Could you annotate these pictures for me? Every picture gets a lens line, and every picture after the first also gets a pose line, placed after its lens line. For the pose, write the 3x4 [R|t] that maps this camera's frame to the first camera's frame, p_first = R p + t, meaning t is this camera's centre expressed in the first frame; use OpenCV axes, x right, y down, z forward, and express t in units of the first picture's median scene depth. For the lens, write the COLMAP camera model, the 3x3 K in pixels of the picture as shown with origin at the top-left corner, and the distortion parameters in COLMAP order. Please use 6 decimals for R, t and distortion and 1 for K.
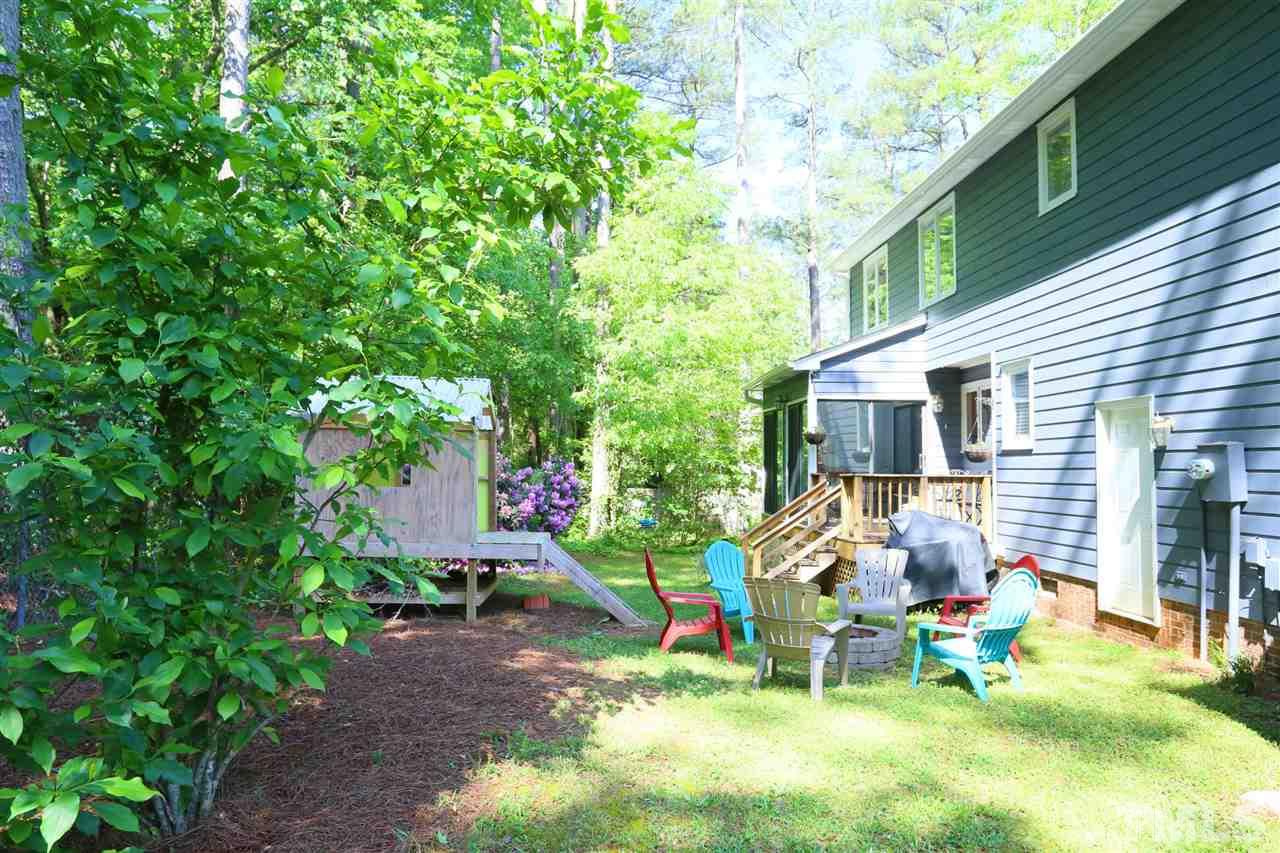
lens RADIAL K [[742.7, 0, 636.0], [0, 742.7, 426.0], [0, 0, 1]] dist [-0.073487, 0.058721]
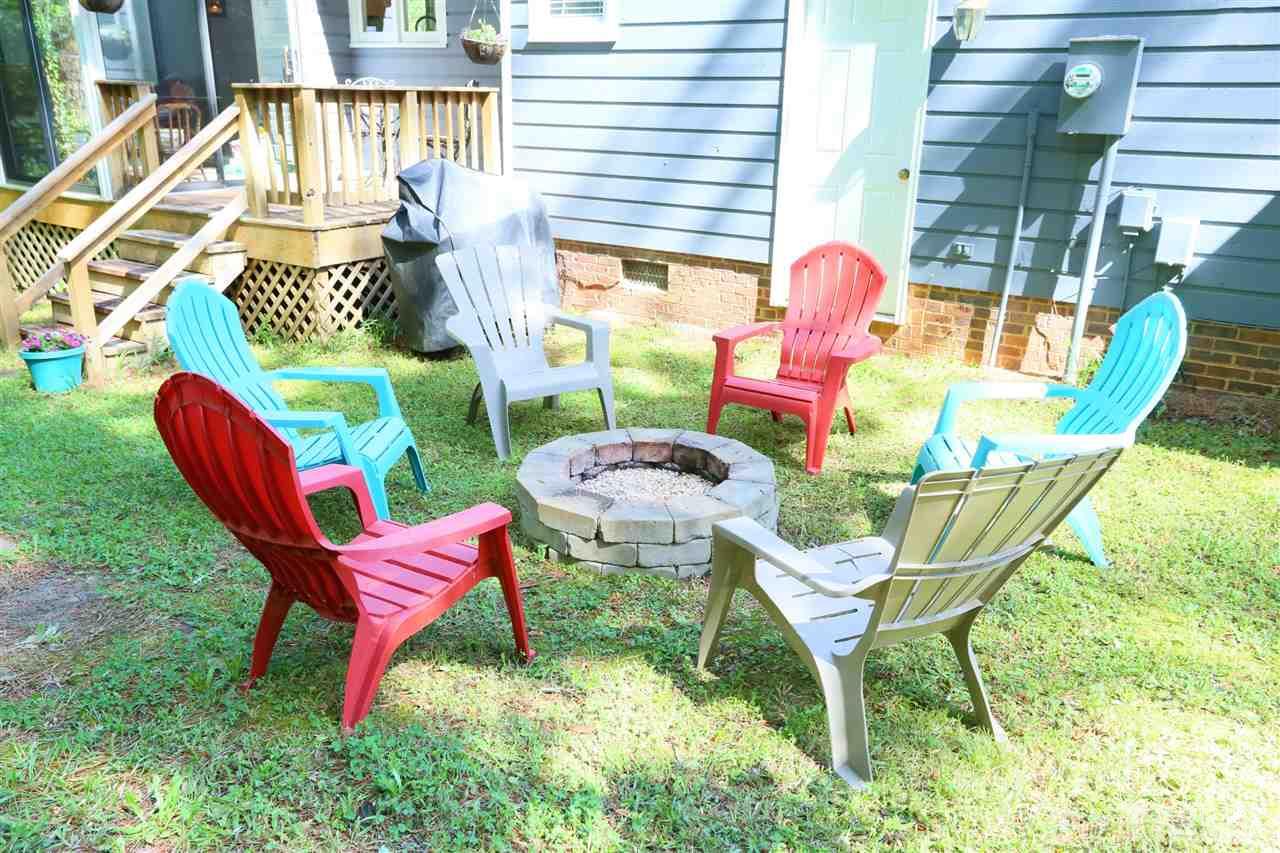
lens RADIAL K [[964.7, 0, 640.0], [0, 964.7, 426.5], [0, 0, 1]] dist [-0.004006, 0.003879]
pose [[0.603666, -0.257160, 0.754623, -0.072286], [-0.060452, 0.929057, 0.364963, 0.024615], [-0.794942, -0.265934, 0.545295, 0.341801]]
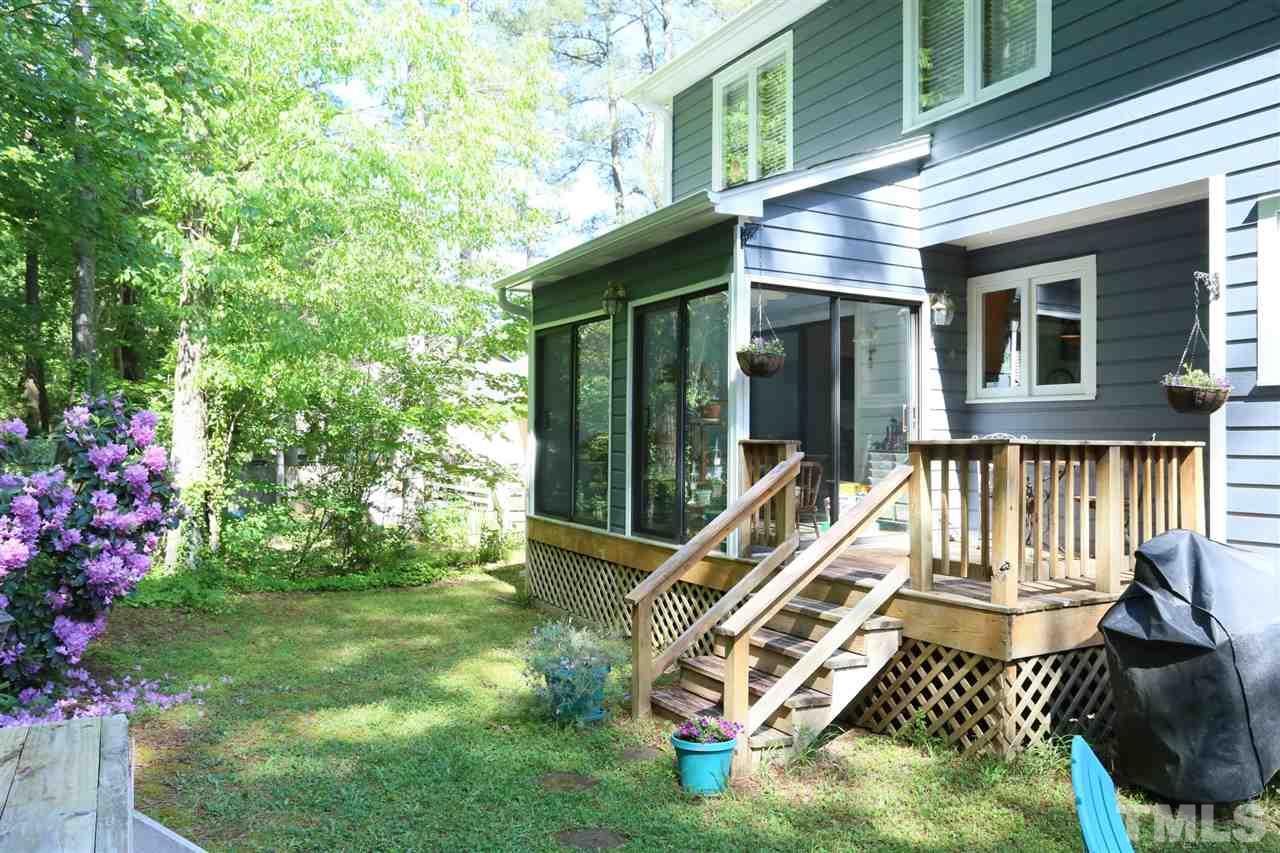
lens RADIAL K [[898.4, 0, 633.8], [0, 898.4, 426.6], [0, 0, 1]] dist [-0.046933, 0.074611]
pose [[0.898753, 0.007873, 0.438385, -0.071071], [-0.026108, 0.999026, 0.035583, 0.037250], [-0.437678, -0.043426, 0.898083, 0.521531]]
